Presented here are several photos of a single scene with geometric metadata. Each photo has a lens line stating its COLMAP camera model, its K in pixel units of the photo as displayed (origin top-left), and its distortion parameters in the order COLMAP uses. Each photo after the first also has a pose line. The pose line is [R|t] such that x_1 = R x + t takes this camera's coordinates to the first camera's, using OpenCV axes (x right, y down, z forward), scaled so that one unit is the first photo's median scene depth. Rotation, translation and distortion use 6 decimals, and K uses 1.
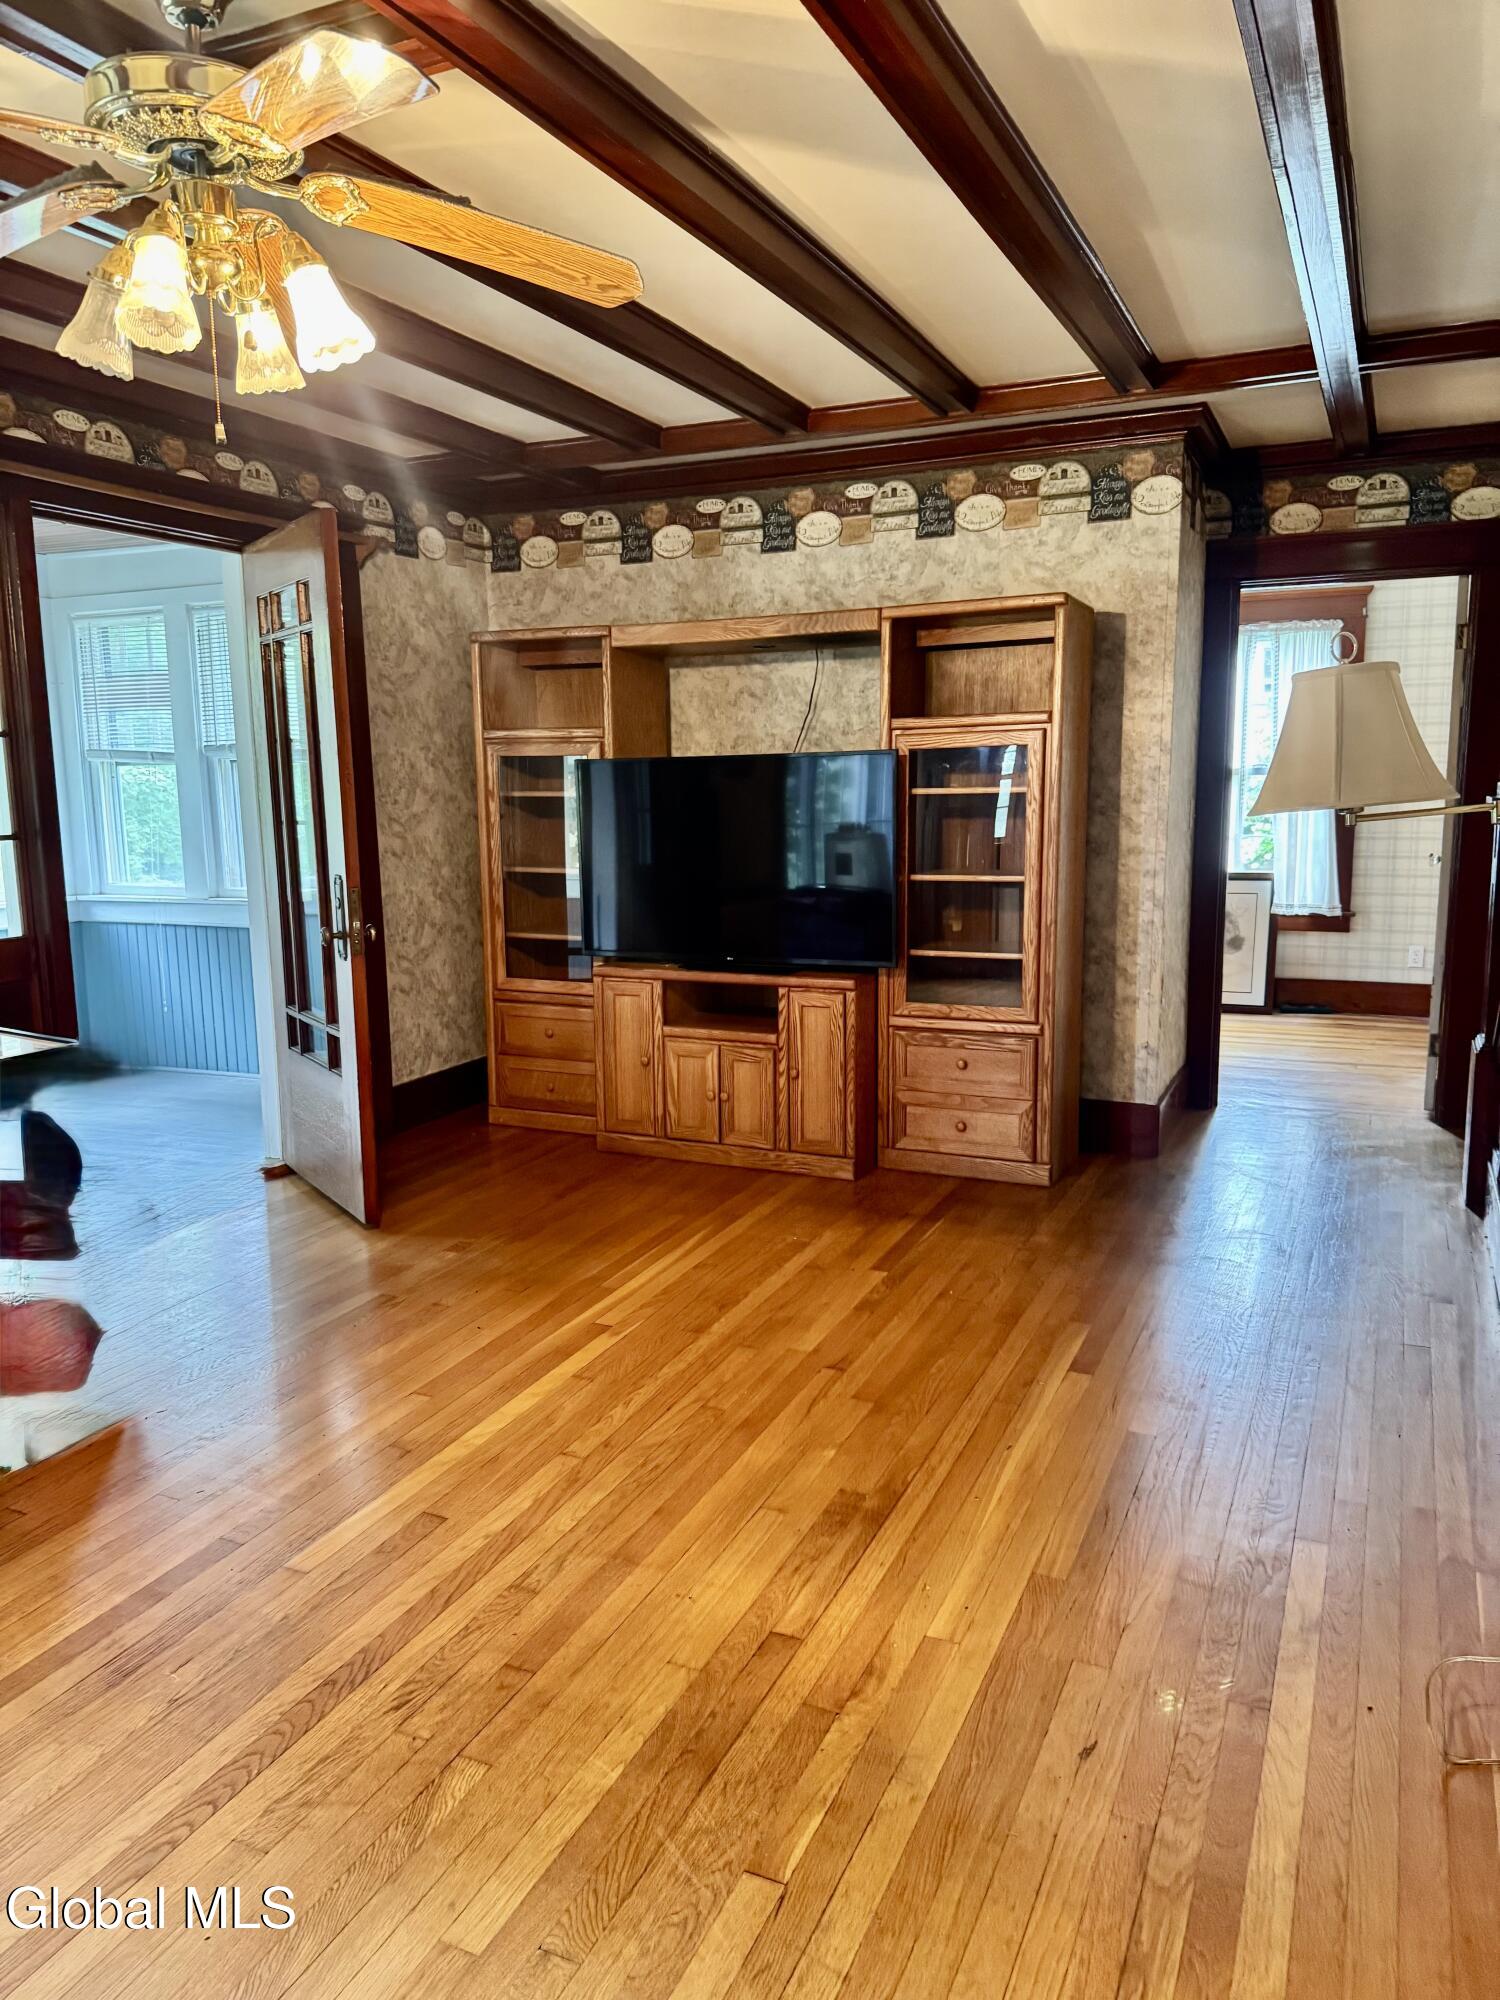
lens RADIAL K [[1421.8, 0, 751.8], [0, 1421.8, 1002.5], [0, 0, 1]] dist [-0.005635, -0.005265]
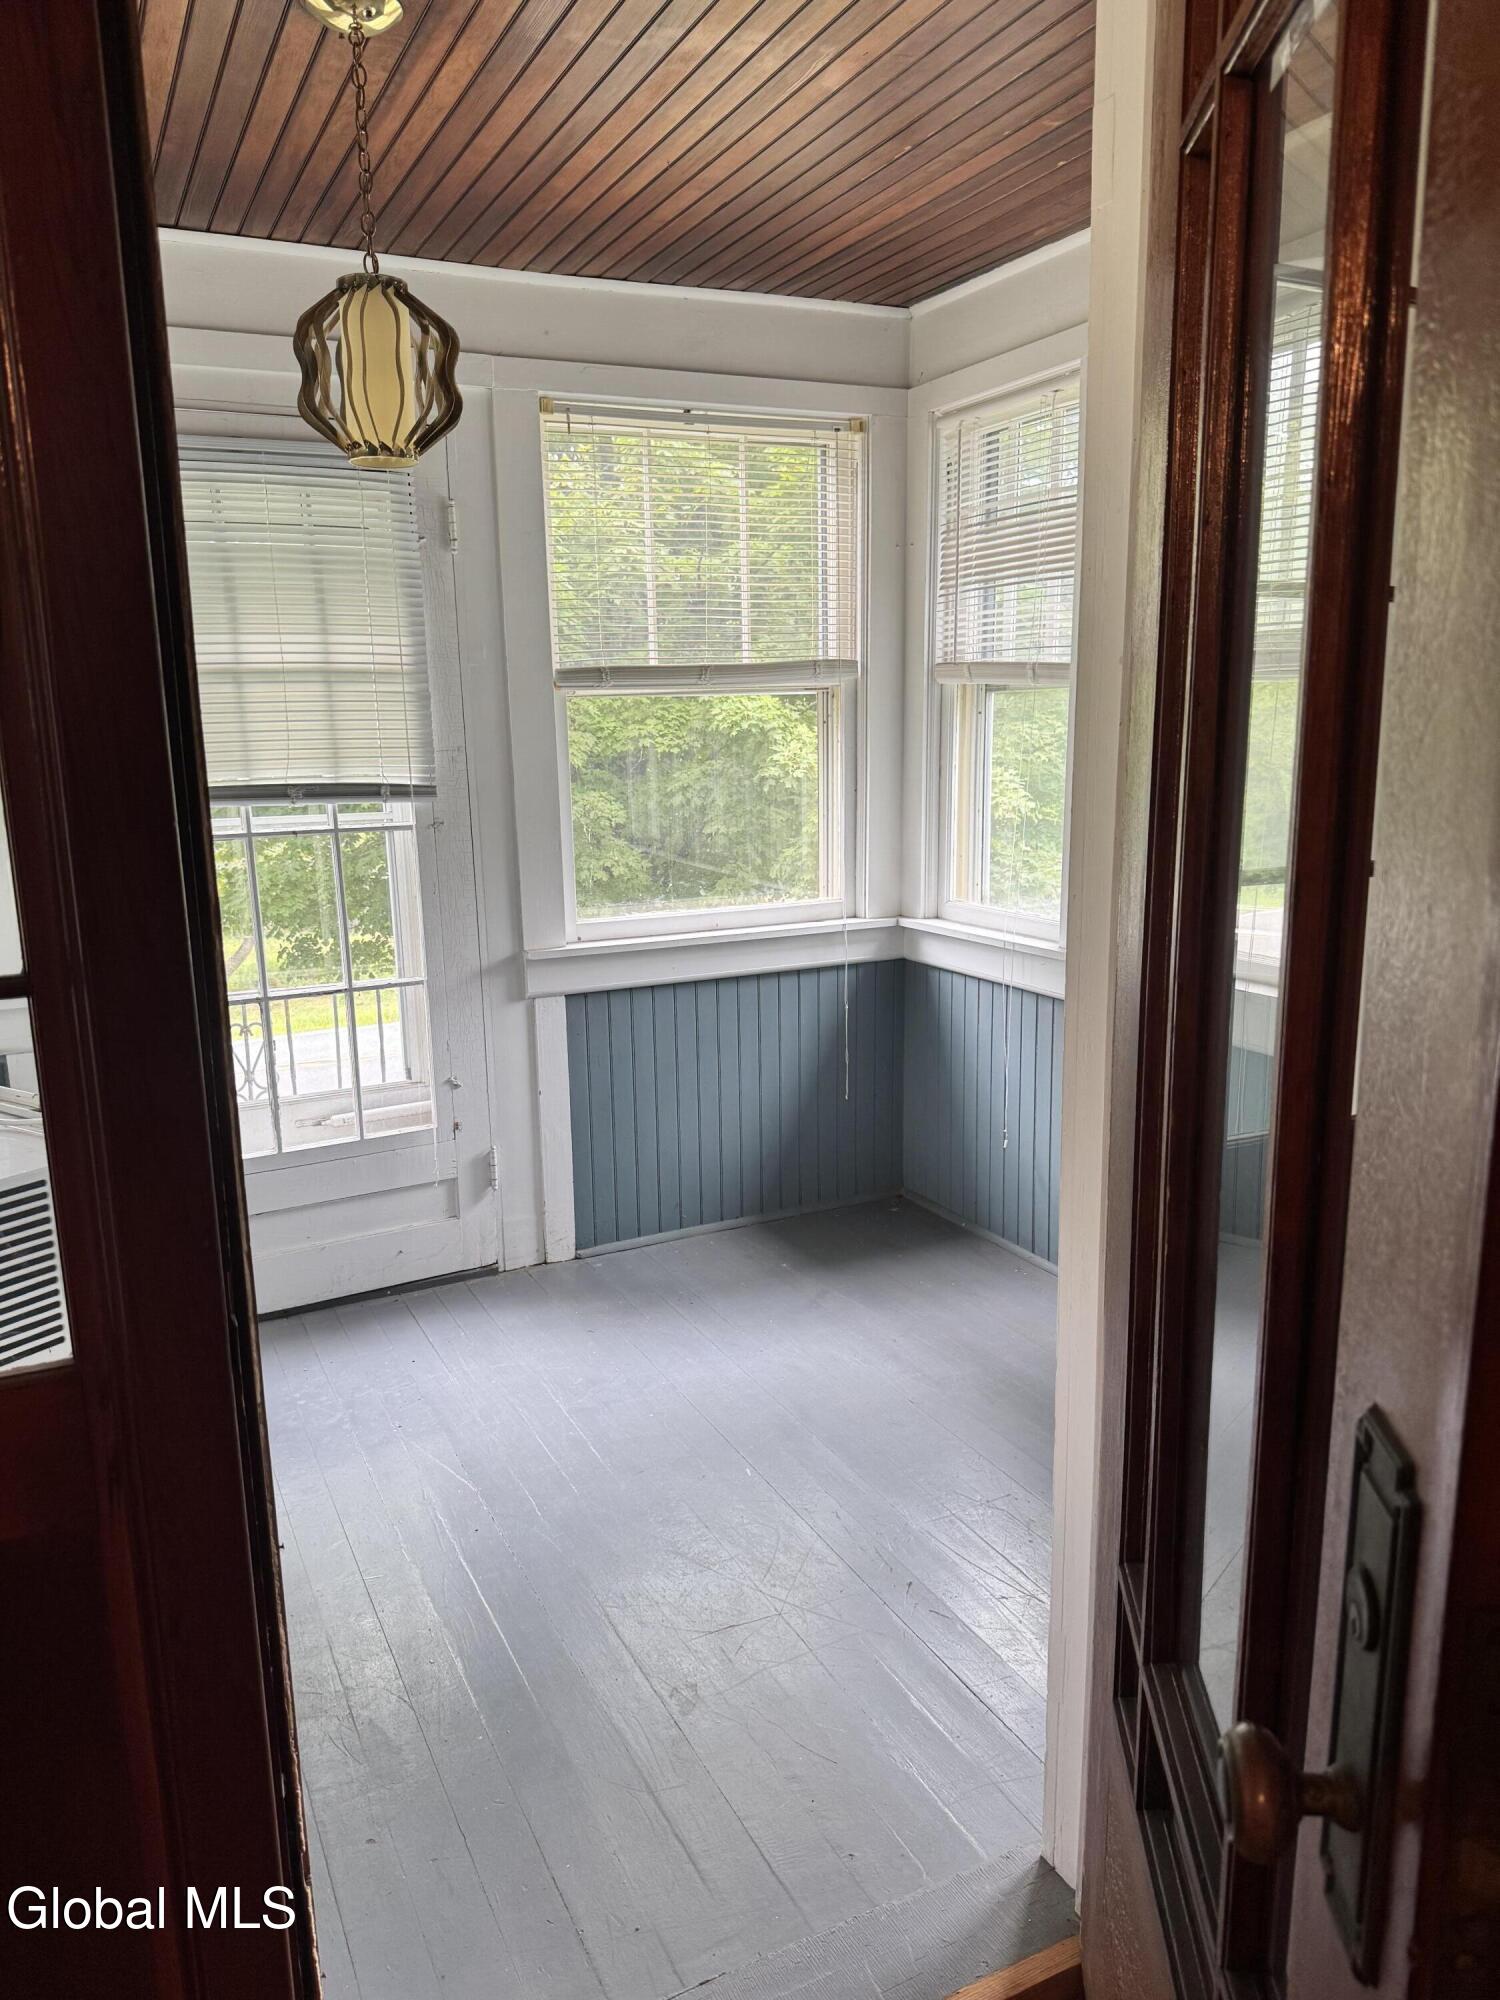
lens RADIAL K [[1421.8, 0, 745.2], [0, 1421.8, 1007.0], [0, 0, 1]] dist [-0.005635, -0.005265]
pose [[0.771268, 0.145914, -0.619561, -0.161833], [-0.112753, 0.989296, 0.092628, -0.087252], [0.626445, -0.001584, 0.779464, 0.519433]]
